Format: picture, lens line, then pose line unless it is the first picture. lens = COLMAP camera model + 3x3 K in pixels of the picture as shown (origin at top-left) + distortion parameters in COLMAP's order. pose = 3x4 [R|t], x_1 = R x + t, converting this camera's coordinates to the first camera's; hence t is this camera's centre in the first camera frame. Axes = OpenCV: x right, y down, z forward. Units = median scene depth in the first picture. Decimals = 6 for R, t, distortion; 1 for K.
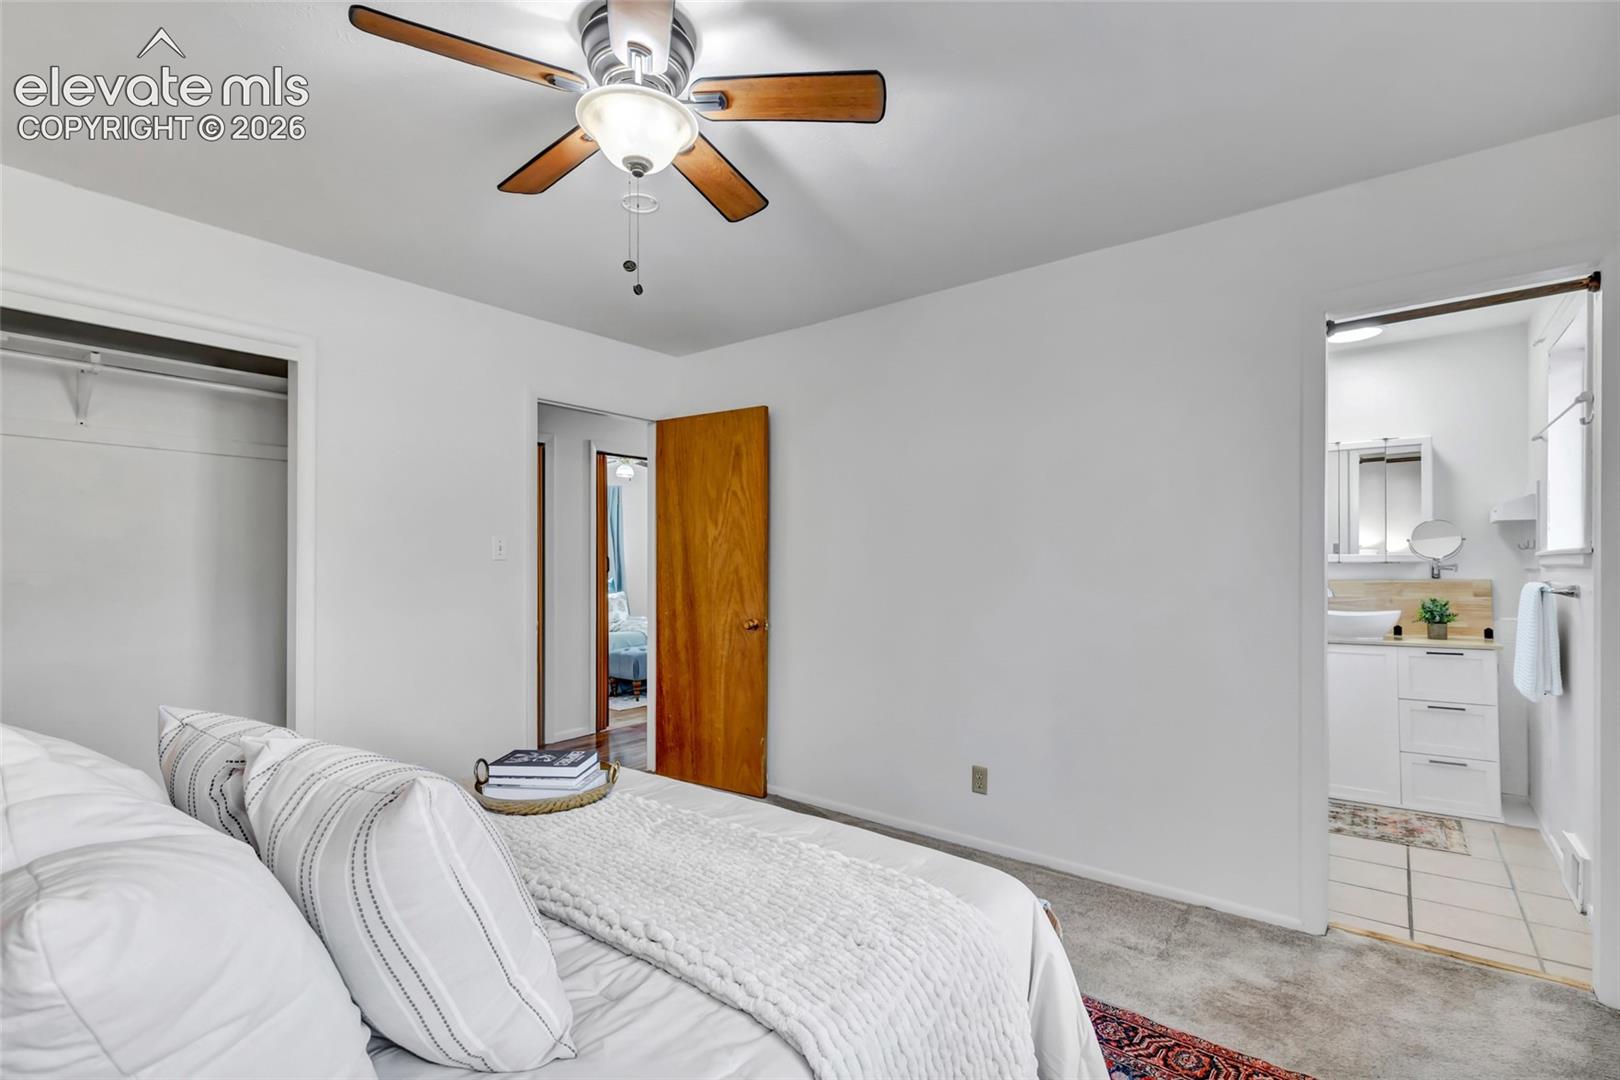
lens RADIAL K [[736.7, 0, 805.1], [0, 736.7, 555.5], [0, 0, 1]] dist [0.002194, 0.000124]
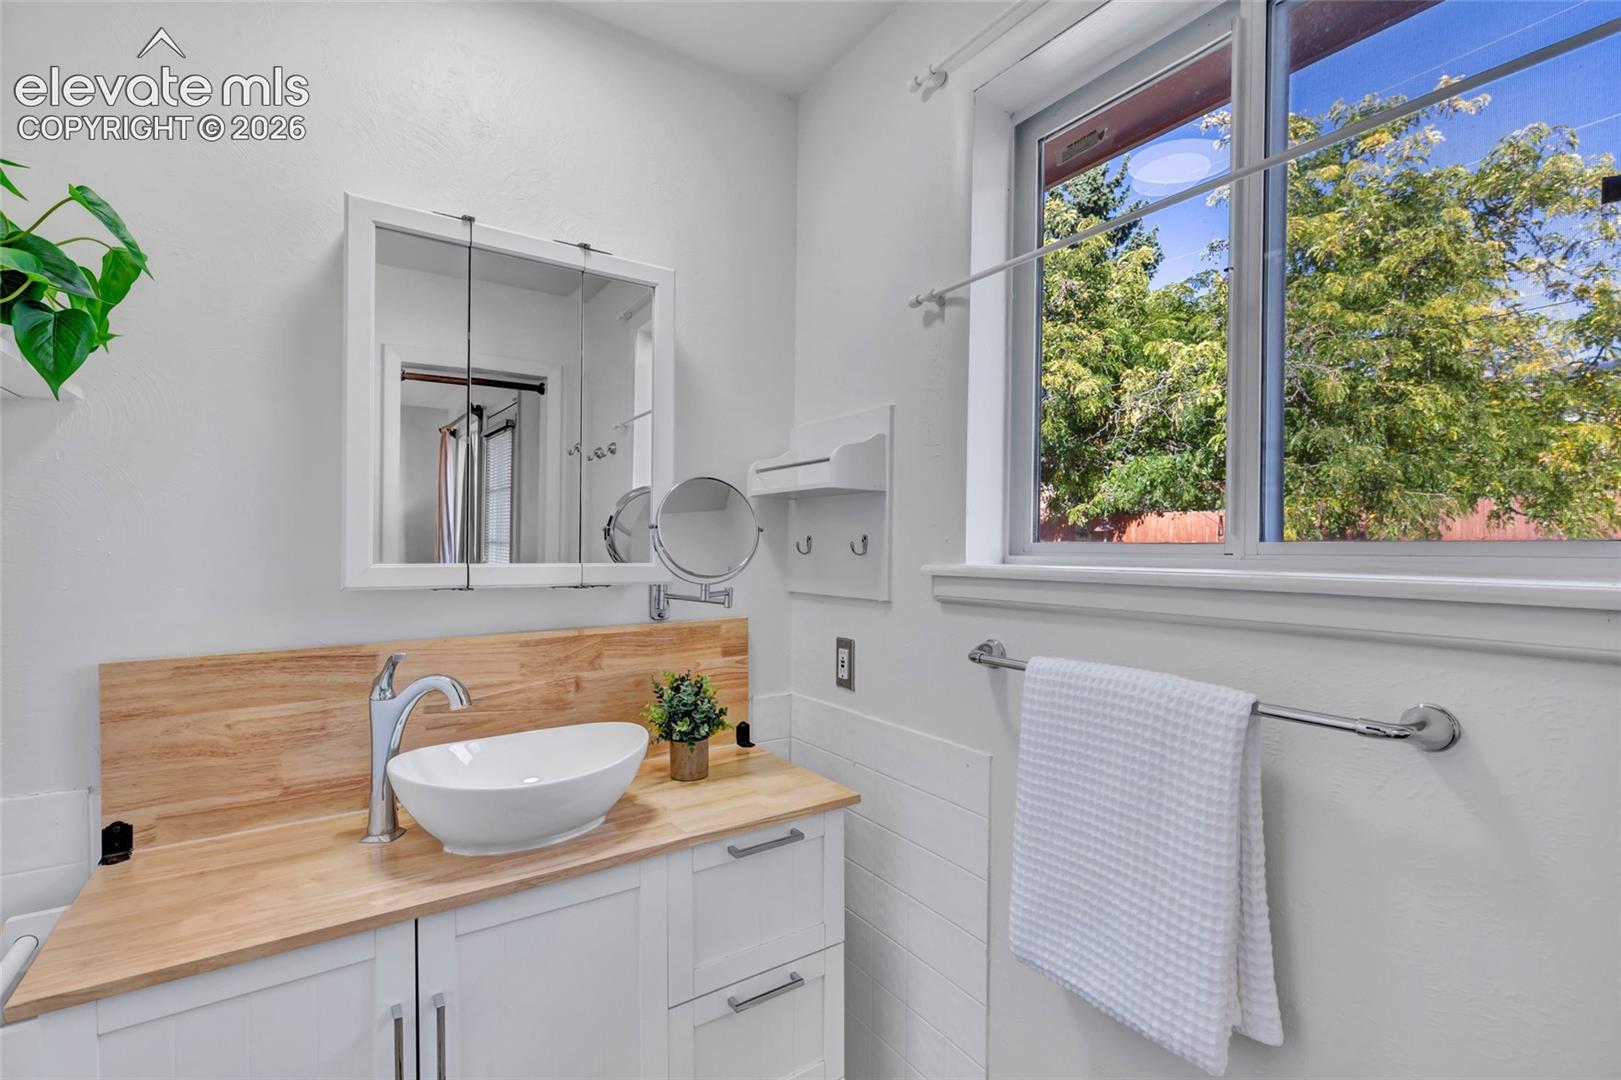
lens RADIAL K [[737.1, 0, 805.6], [0, 737.1, 555.6], [0, 0, 1]] dist [0.002194, 0.000124]
pose [[0.294302, -0.003452, 0.955706, 0.477915], [-0.008790, 0.999941, 0.006319, -0.009339], [-0.955672, -0.010260, 0.294254, 0.798437]]
